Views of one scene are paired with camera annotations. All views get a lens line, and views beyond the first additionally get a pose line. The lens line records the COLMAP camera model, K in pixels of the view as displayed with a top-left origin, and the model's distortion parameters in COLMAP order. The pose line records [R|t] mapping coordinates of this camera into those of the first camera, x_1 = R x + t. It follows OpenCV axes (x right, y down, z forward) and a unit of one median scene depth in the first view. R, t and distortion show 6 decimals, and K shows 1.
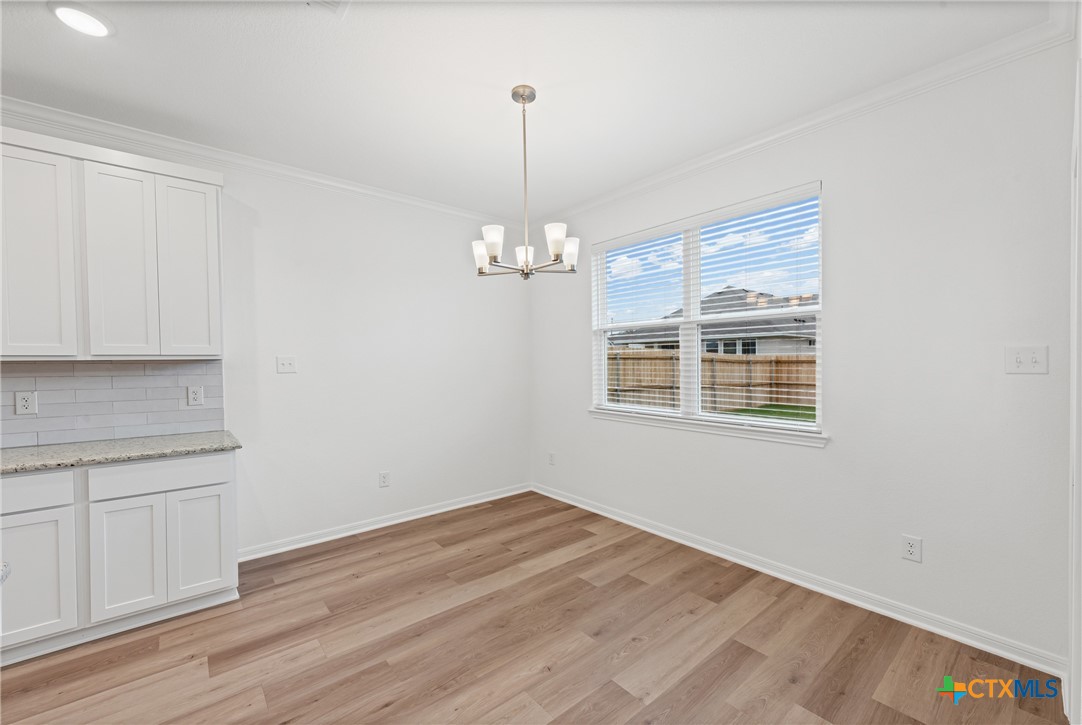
lens RADIAL K [[437.3, 0, 541.6], [0, 437.3, 373.2], [0, 0, 1]] dist [-0.006602, 0.000575]
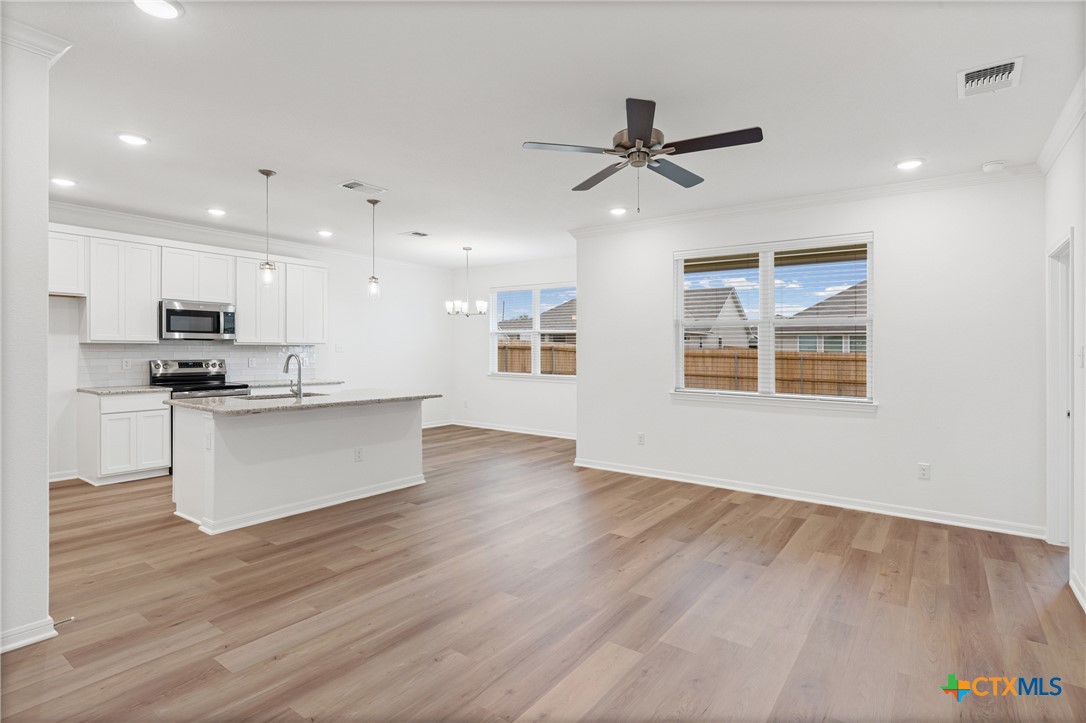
lens RADIAL K [[545.2, 0, 551.0], [0, 545.2, 359.0], [0, 0, 1]] dist [-0.000750, -0.002502]
pose [[0.968273, 0.011764, 0.249617, -0.336440], [-0.009055, 0.999887, -0.011998, 0.065608], [-0.249730, 0.009357, 0.968270, -2.128446]]
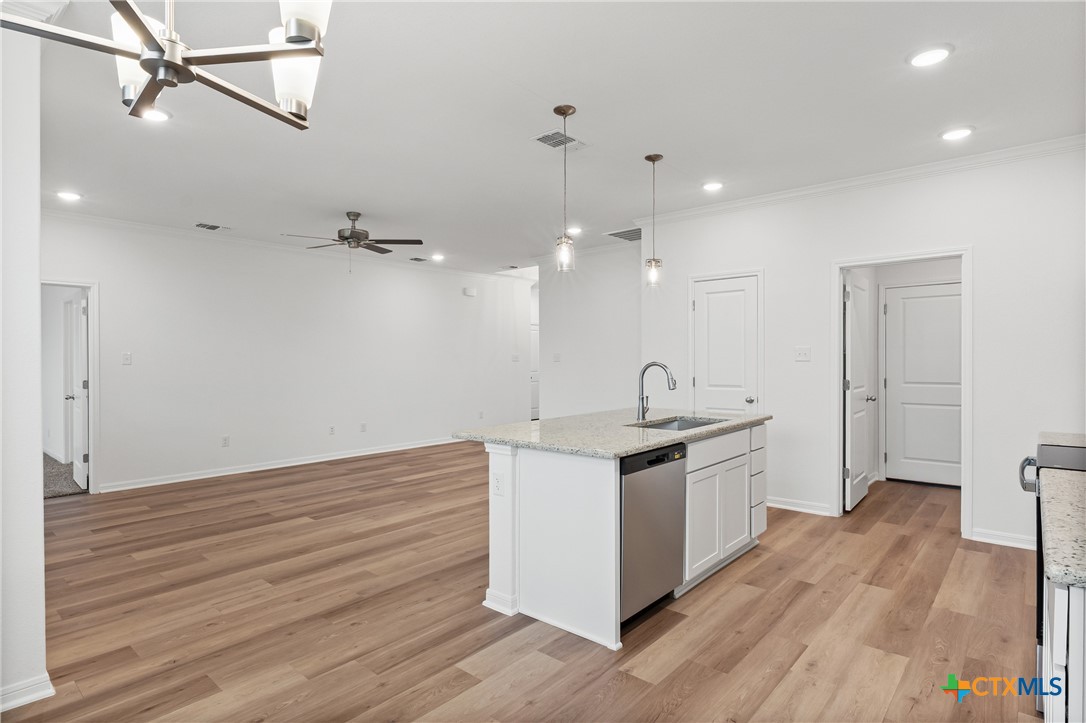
lens RADIAL K [[545.2, 0, 539.7], [0, 545.2, 364.4], [0, 0, 1]] dist [-0.000750, -0.002502]
pose [[-0.985975, 0.010641, -0.166554, -0.193265], [0.004550, 0.999308, 0.036912, -0.016388], [0.166832, 0.035636, -0.985341, 1.288017]]
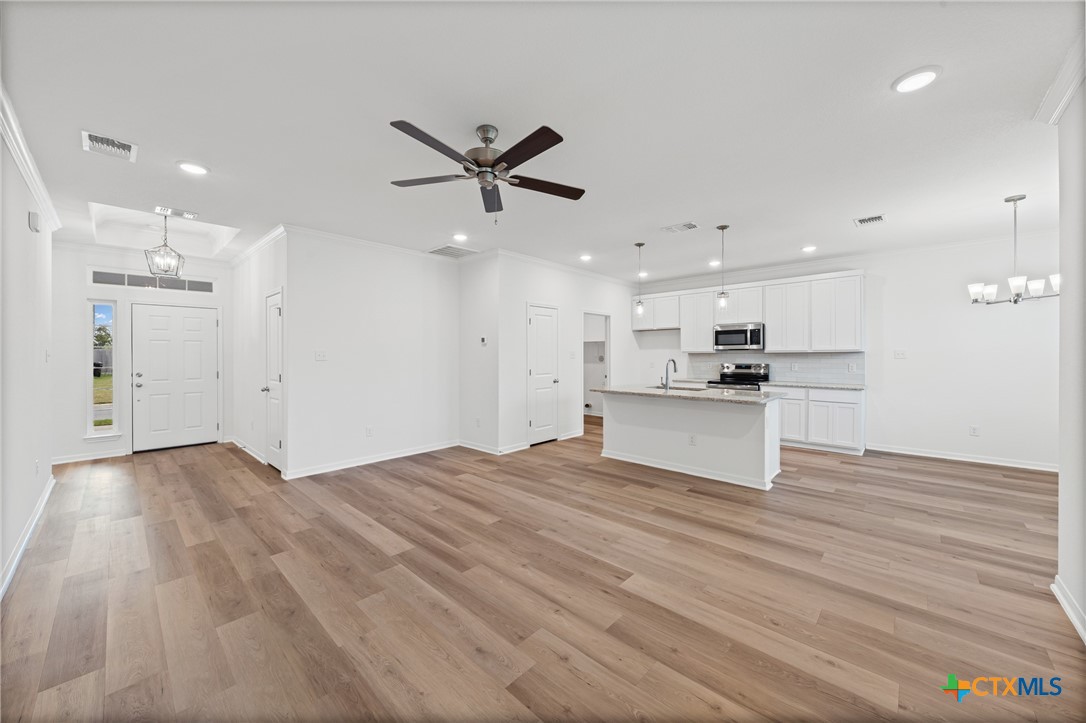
lens RADIAL K [[399.2, 0, 540.1], [0, 399.2, 356.5], [0, 0, 1]] dist [0.001296, -0.000116]
pose [[0.121306, 0.009900, -0.992566, 1.193123], [-0.025265, 0.999657, 0.006883, 0.022623], [0.992294, 0.024242, 0.121515, -0.961447]]
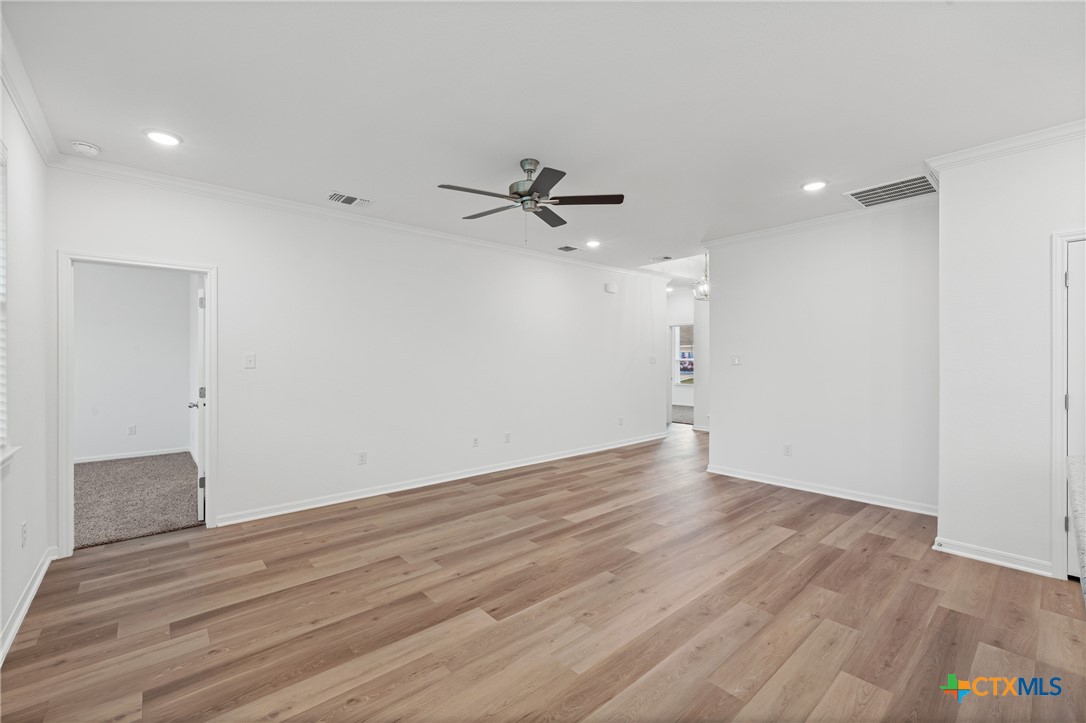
lens RADIAL K [[454.4, 0, 546.8], [0, 454.4, 363.6], [0, 0, 1]] dist [0.003773, -0.001076]
pose [[-0.999496, 0.006903, -0.030995, 0.167577], [0.005813, 0.999367, 0.035110, -0.003922], [0.031217, 0.034912, -0.998903, 0.329902]]
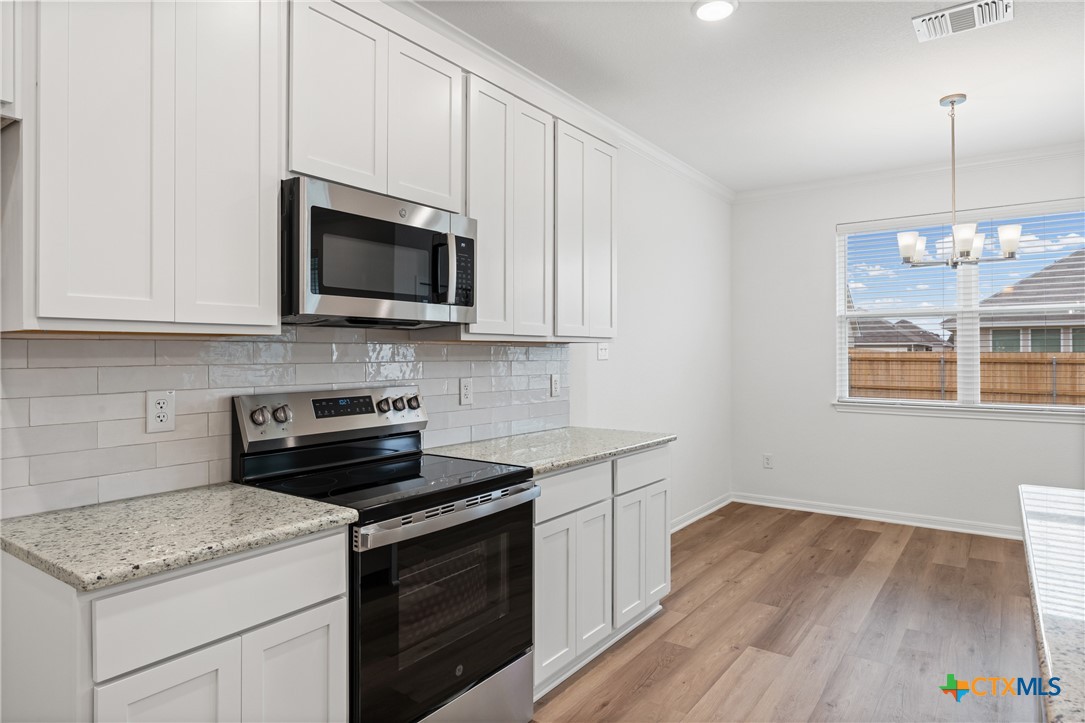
lens RADIAL K [[646.5, 0, 545.5], [0, 646.5, 355.6], [0, 0, 1]] dist [0.004417, -0.004410]
pose [[0.967058, 0.004974, 0.254508, -1.279181], [0.002047, 0.999625, -0.027316, 0.031320], [-0.254548, 0.026937, 0.966685, -0.246578]]
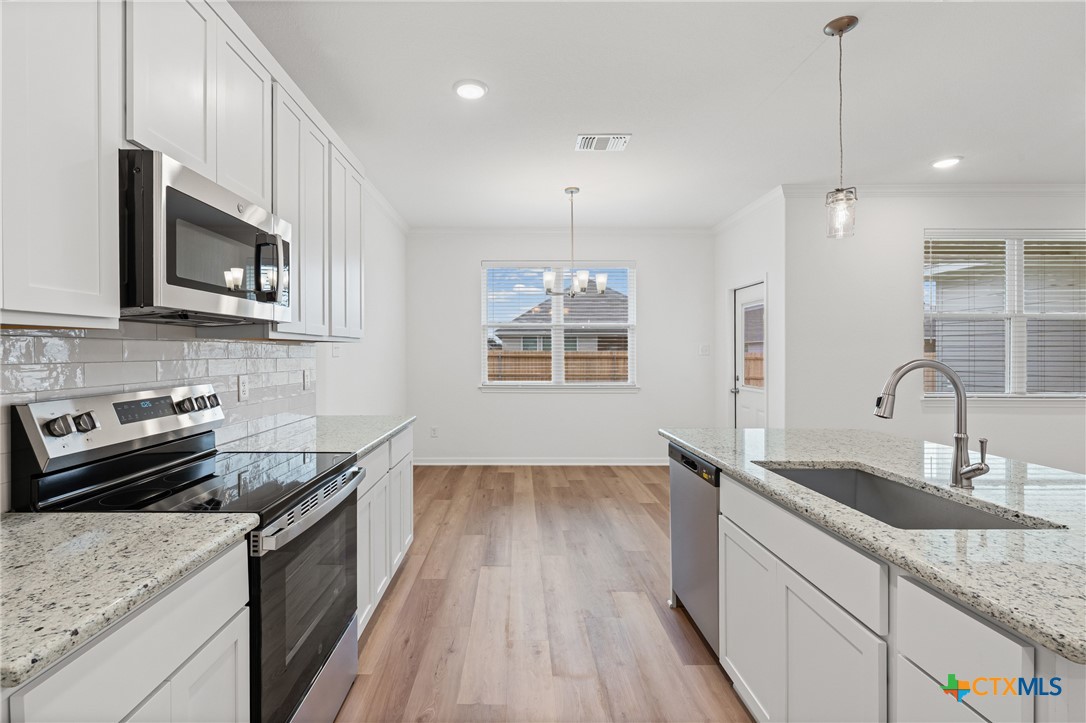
lens RADIAL K [[504.7, 0, 518.0], [0, 504.7, 358.3], [0, 0, 1]] dist [-0.000580, 0.000454]
pose [[0.638341, -0.002647, 0.769749, -1.521311], [0.016871, 0.999802, -0.010552, 0.026898], [-0.769569, 0.019723, 0.638259, -0.068501]]
